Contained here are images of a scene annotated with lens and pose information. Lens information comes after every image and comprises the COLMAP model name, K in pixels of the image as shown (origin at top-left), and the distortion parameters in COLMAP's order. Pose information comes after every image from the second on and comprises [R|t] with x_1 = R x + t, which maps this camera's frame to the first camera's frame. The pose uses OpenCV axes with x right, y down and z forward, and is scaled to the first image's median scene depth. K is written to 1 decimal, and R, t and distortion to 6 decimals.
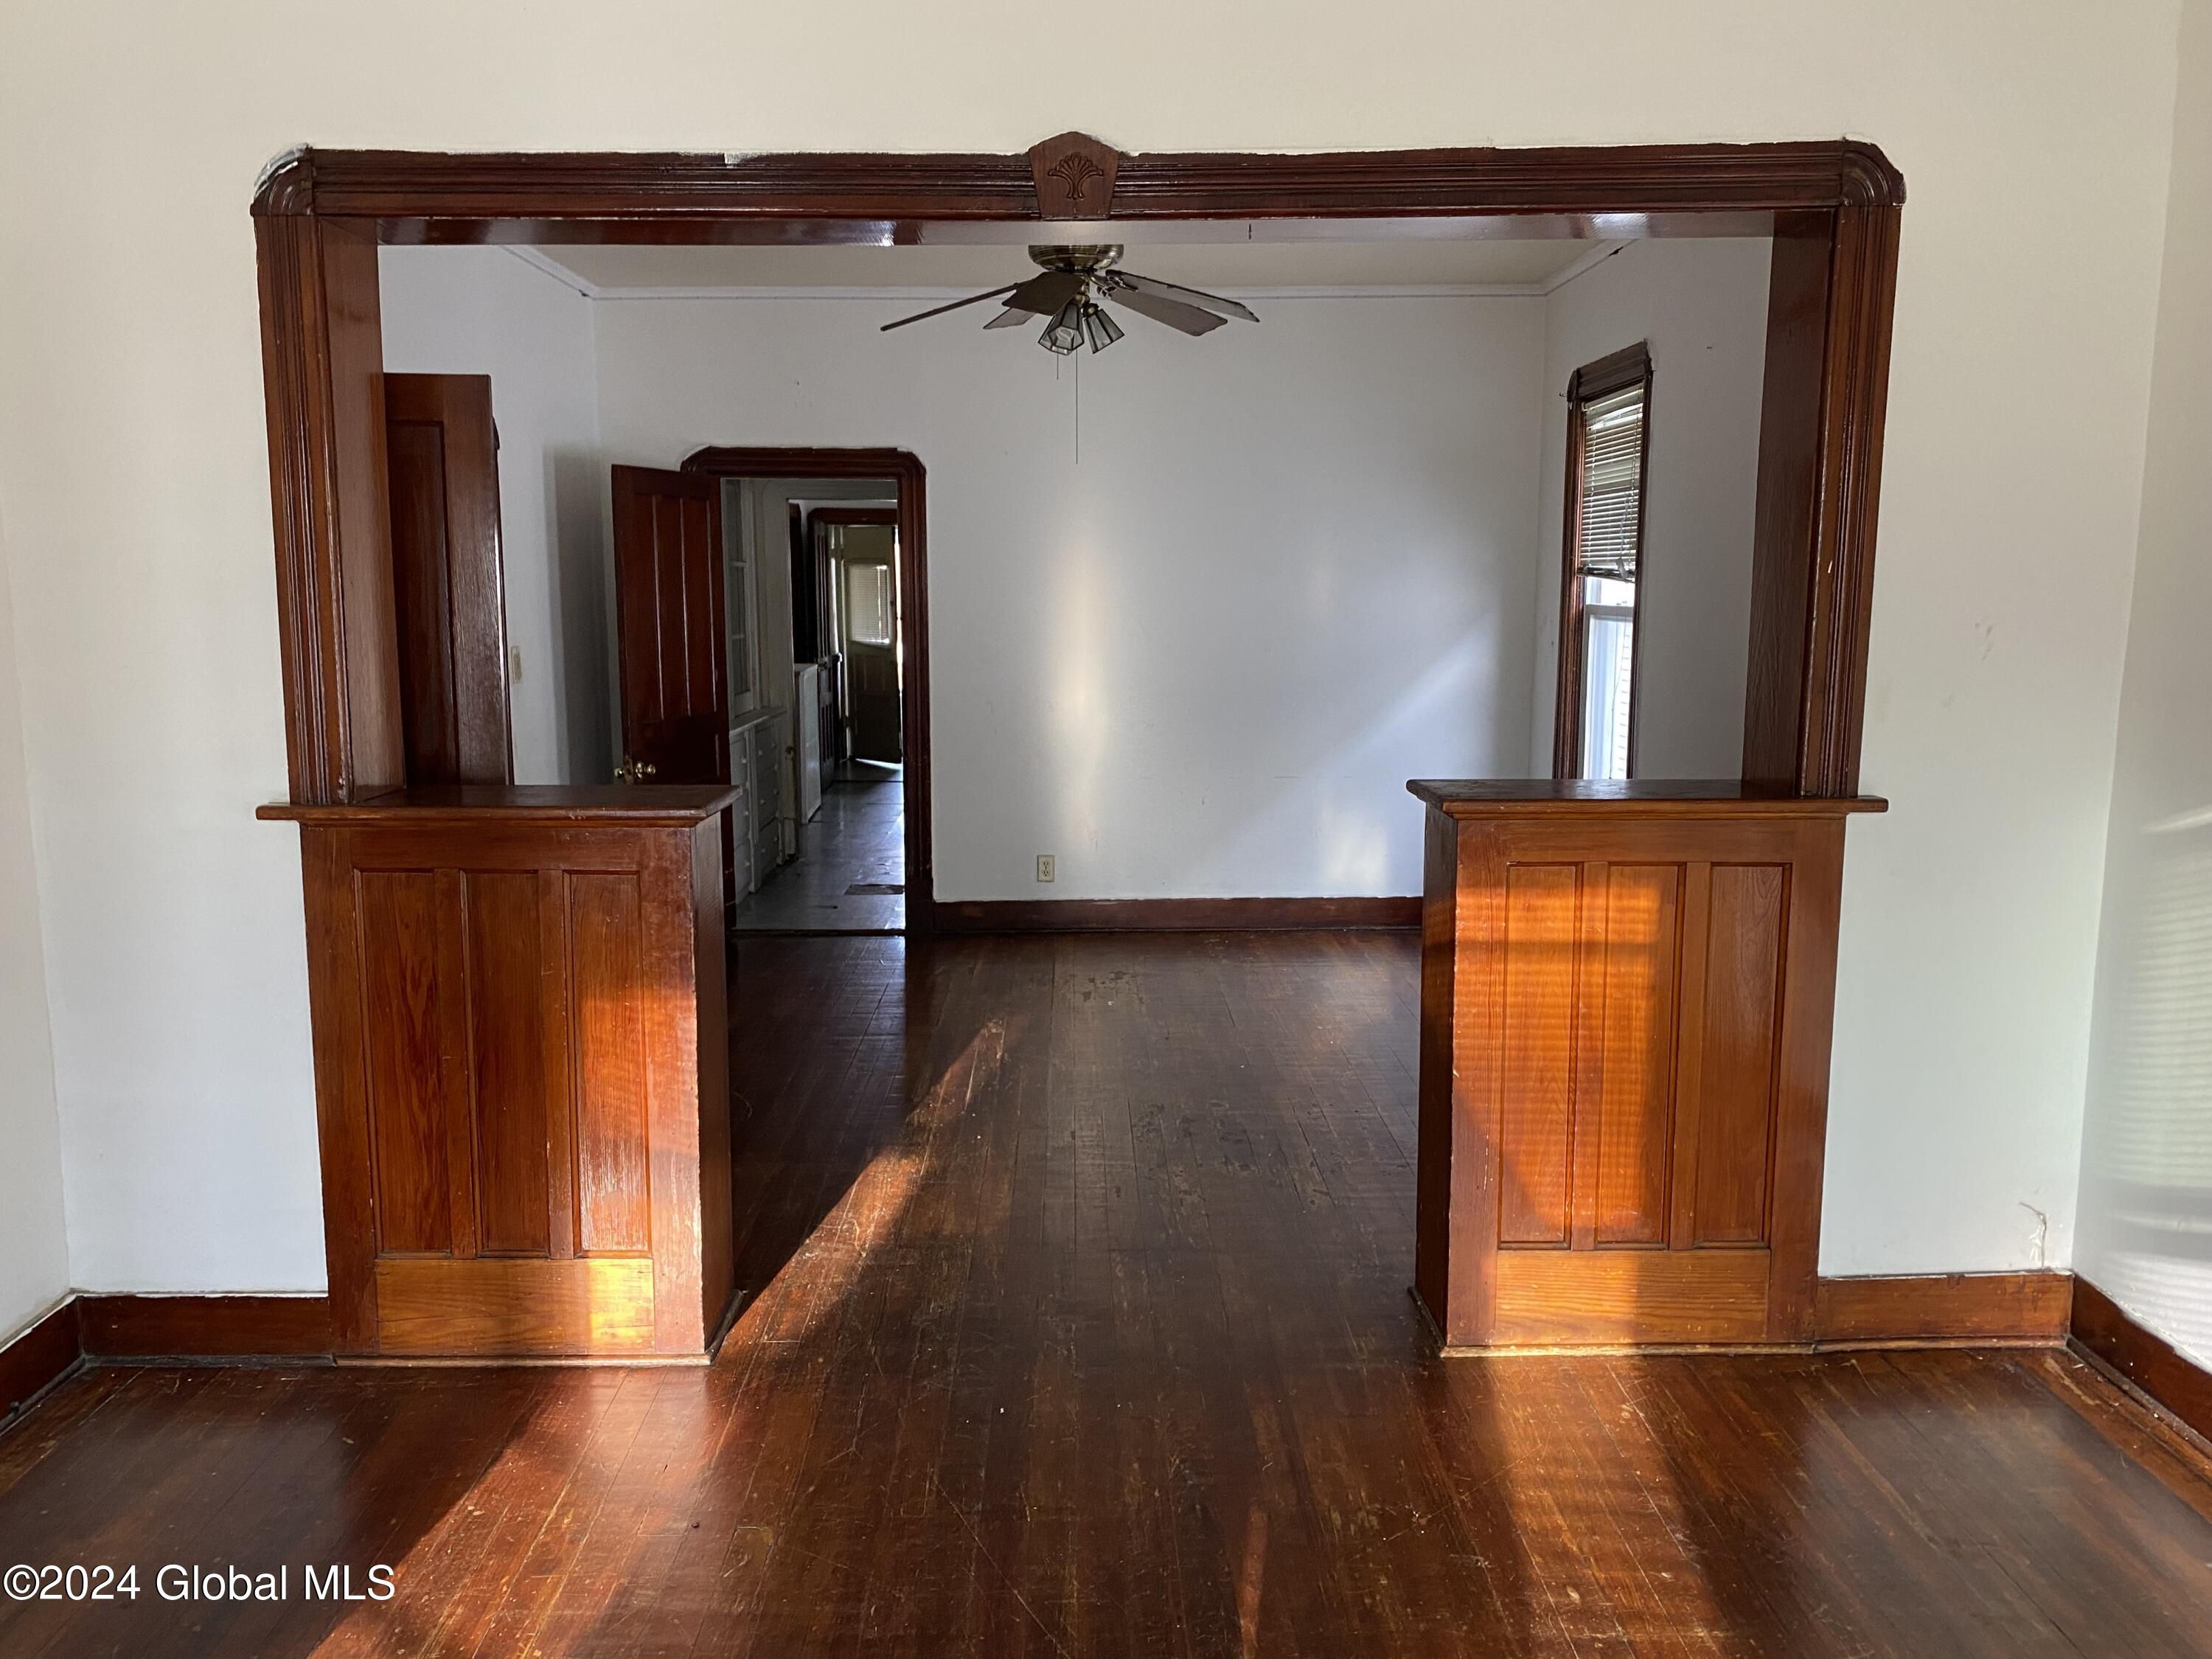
lens RADIAL K [[1684.6, 0, 1102.5], [0, 1684.6, 828.1], [0, 0, 1]] dist [0.035992, -0.035926]
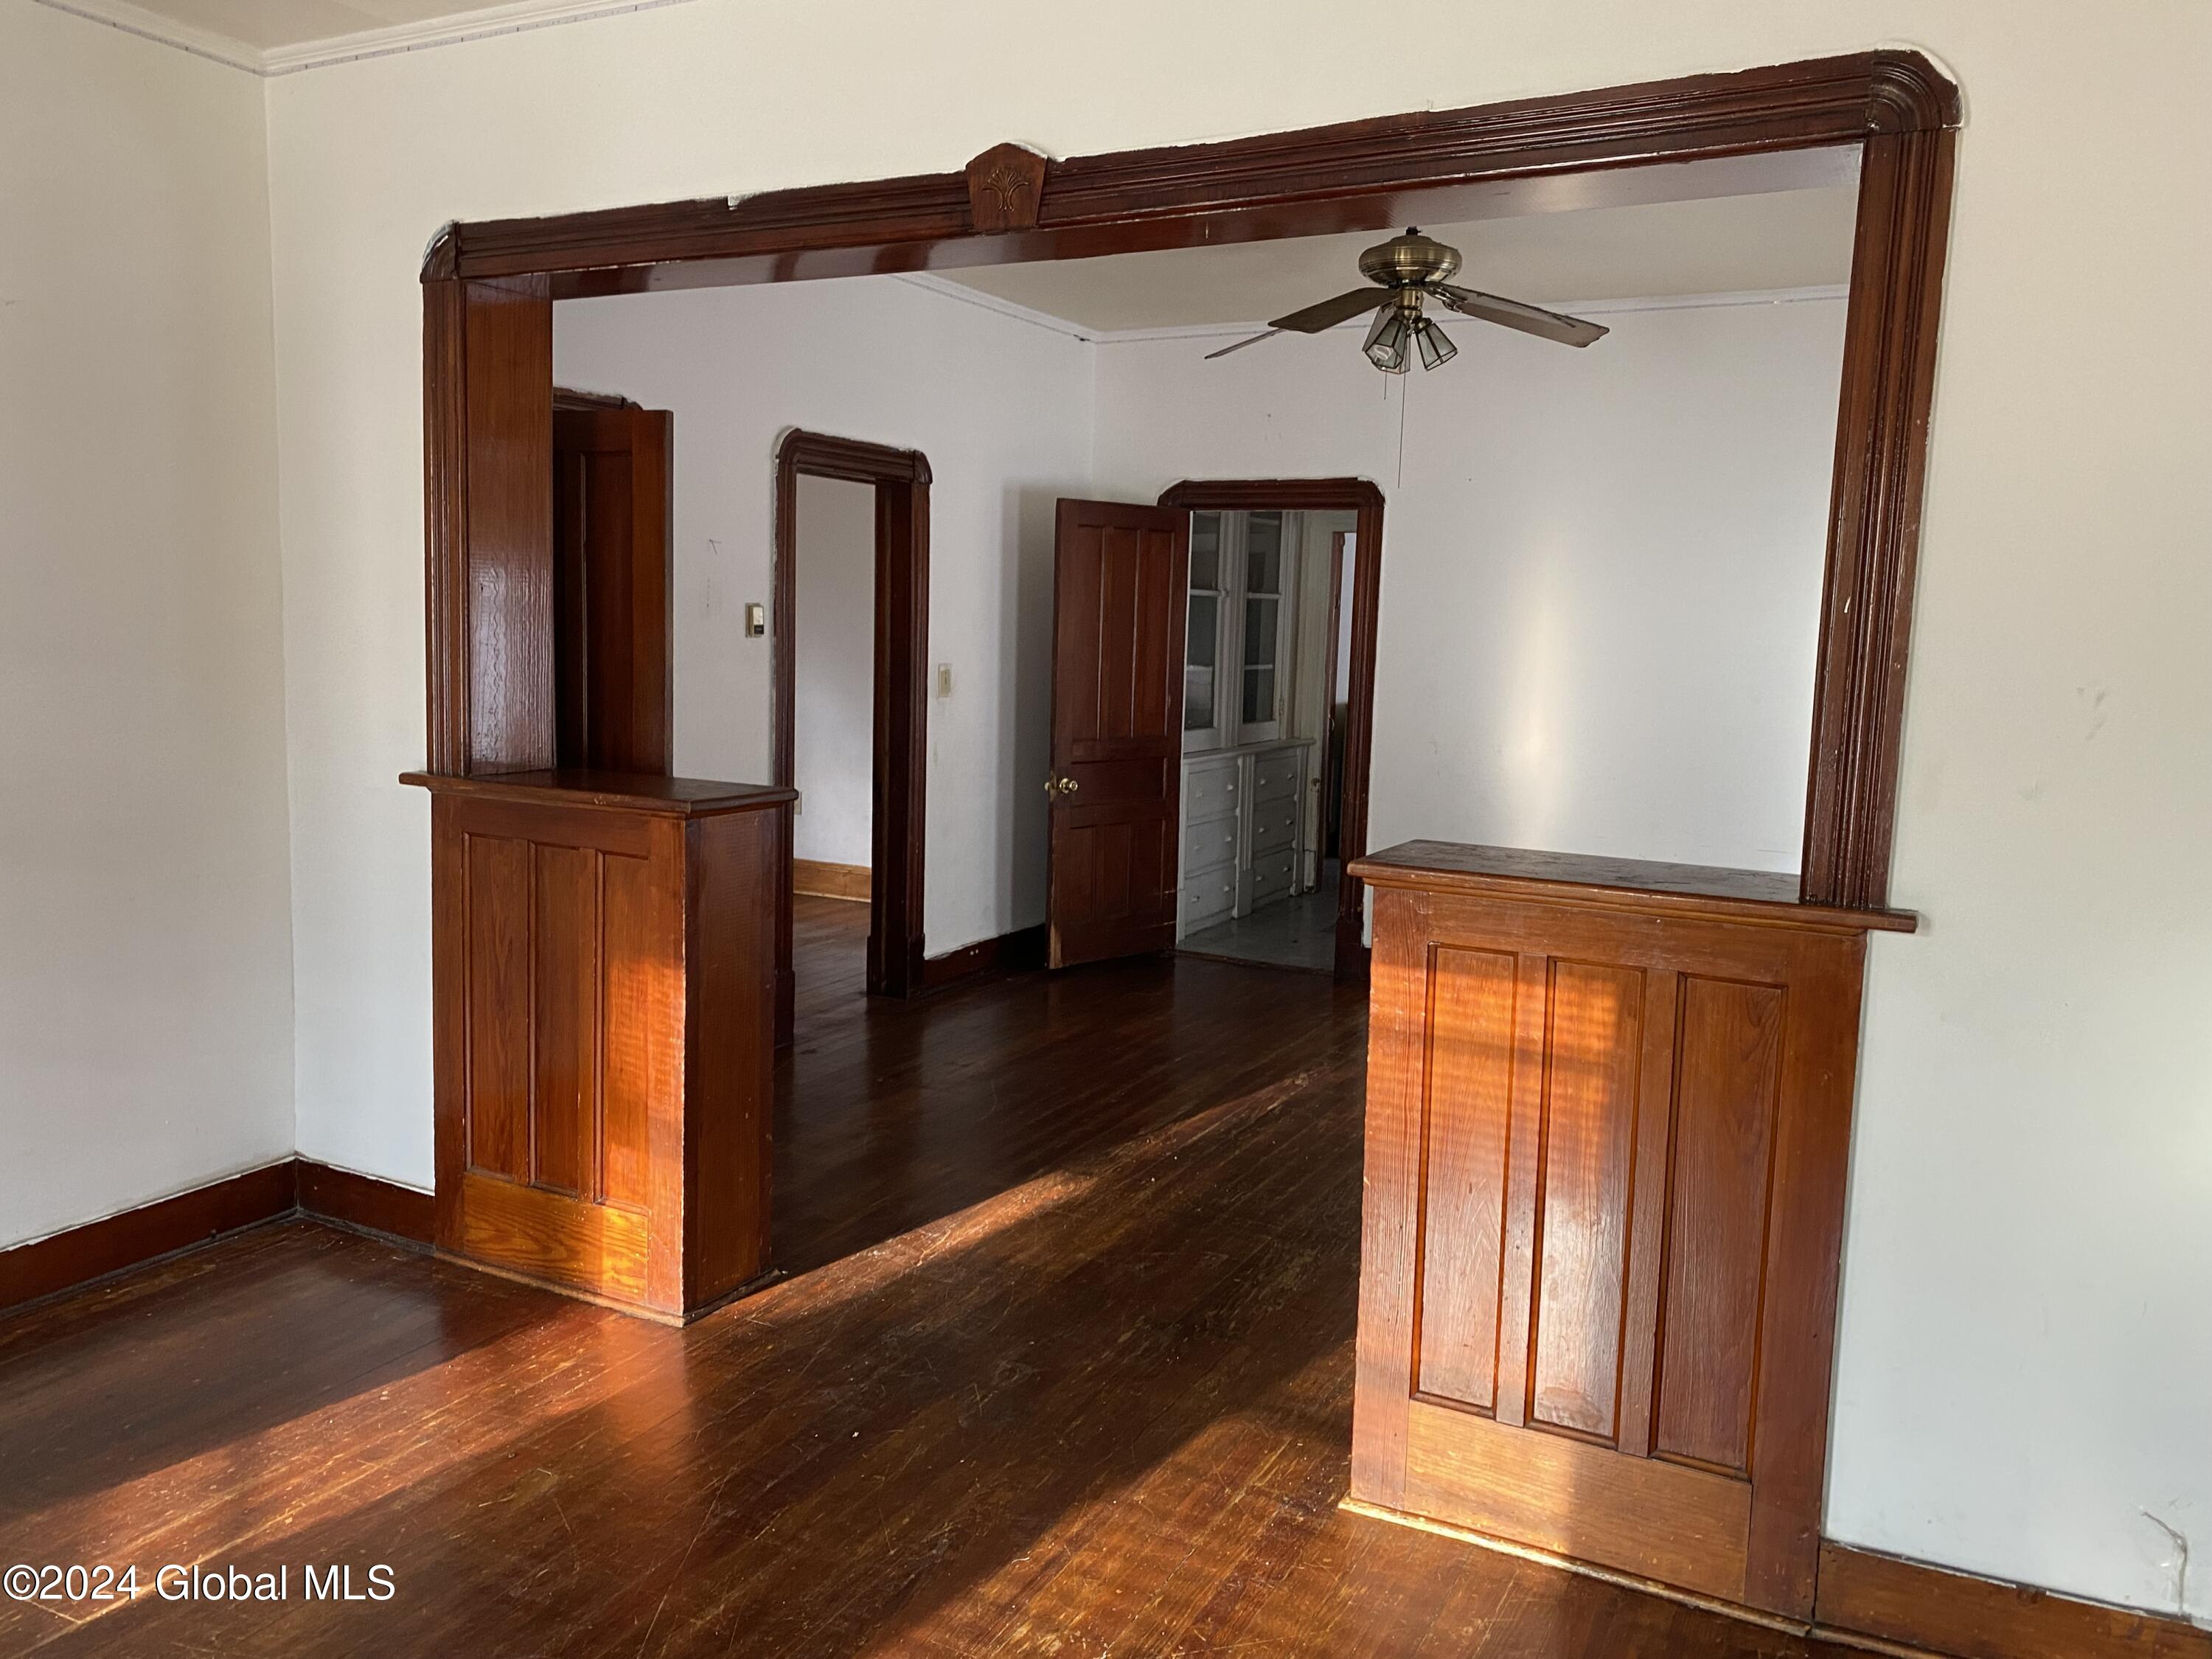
lens RADIAL K [[1684.6, 0, 1047.8], [0, 1684.6, 812.7], [0, 0, 1]] dist [0.035992, -0.035926]
pose [[0.880784, 0.081544, -0.466444, 0.443415], [-0.096070, 0.995347, -0.007402, -0.019264], [0.463670, 0.051331, 0.884520, 0.150191]]
